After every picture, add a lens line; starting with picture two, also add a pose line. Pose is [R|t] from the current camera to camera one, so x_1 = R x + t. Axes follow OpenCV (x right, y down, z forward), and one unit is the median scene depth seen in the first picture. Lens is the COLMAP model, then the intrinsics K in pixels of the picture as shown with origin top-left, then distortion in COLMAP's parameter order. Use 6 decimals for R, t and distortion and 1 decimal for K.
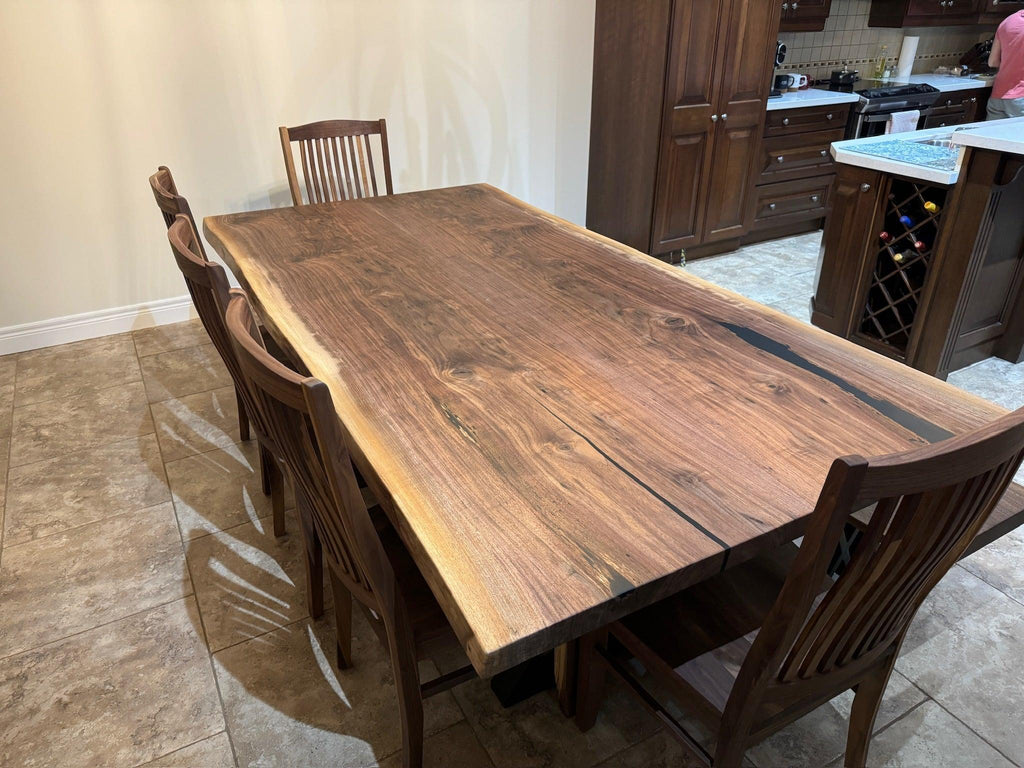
lens RADIAL K [[733.8, 0, 516.0], [0, 733.8, 384.0], [0, 0, 1]] dist [0.030817, -0.025372]
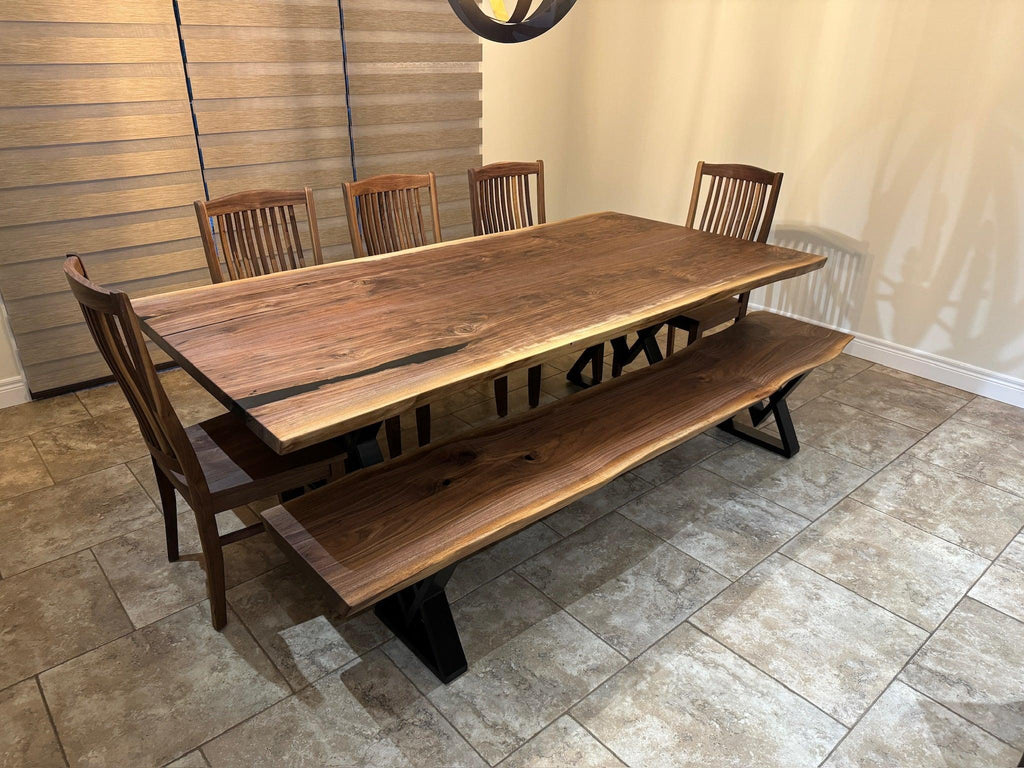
lens RADIAL K [[735.0, 0, 499.3], [0, 735.0, 382.3], [0, 0, 1]] dist [0.042261, -0.037244]
pose [[0.185943, 0.417895, -0.889263, 1.358095], [-0.472396, 0.831604, 0.292022, -0.400700], [0.861549, 0.365785, 0.352043, 0.696696]]
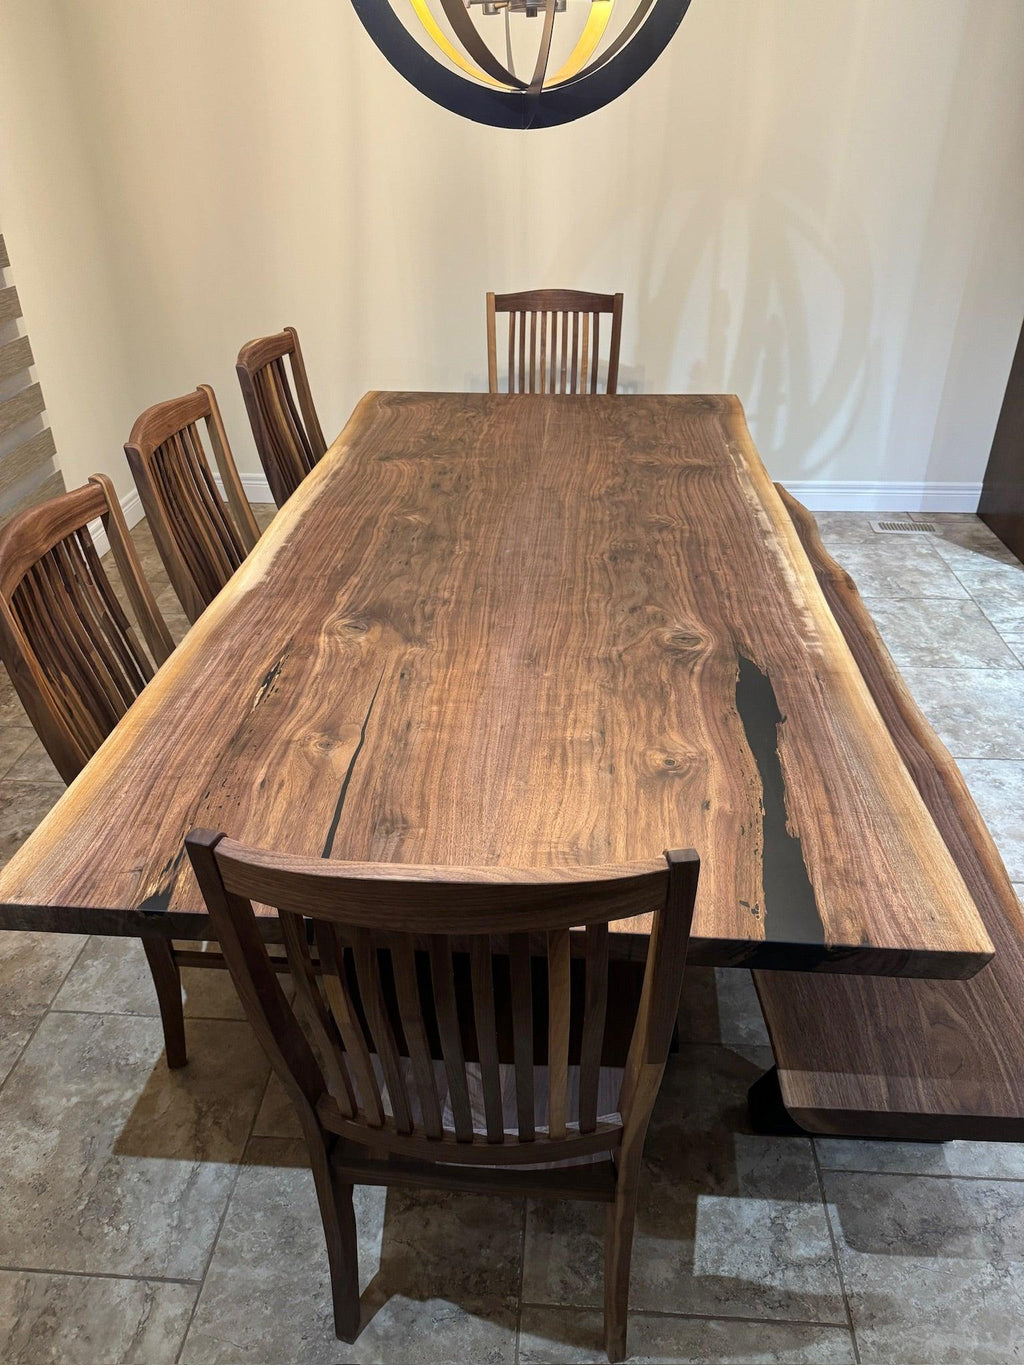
lens RADIAL K [[979.8, 0, 518.9], [0, 979.8, 678.9], [0, 0, 1]] dist [0.042261, -0.037244]
pose [[0.836001, 0.281271, -0.471158, 0.554561], [-0.256209, 0.959377, 0.118123, -0.124134], [0.485242, 0.021964, 0.874104, 0.120982]]
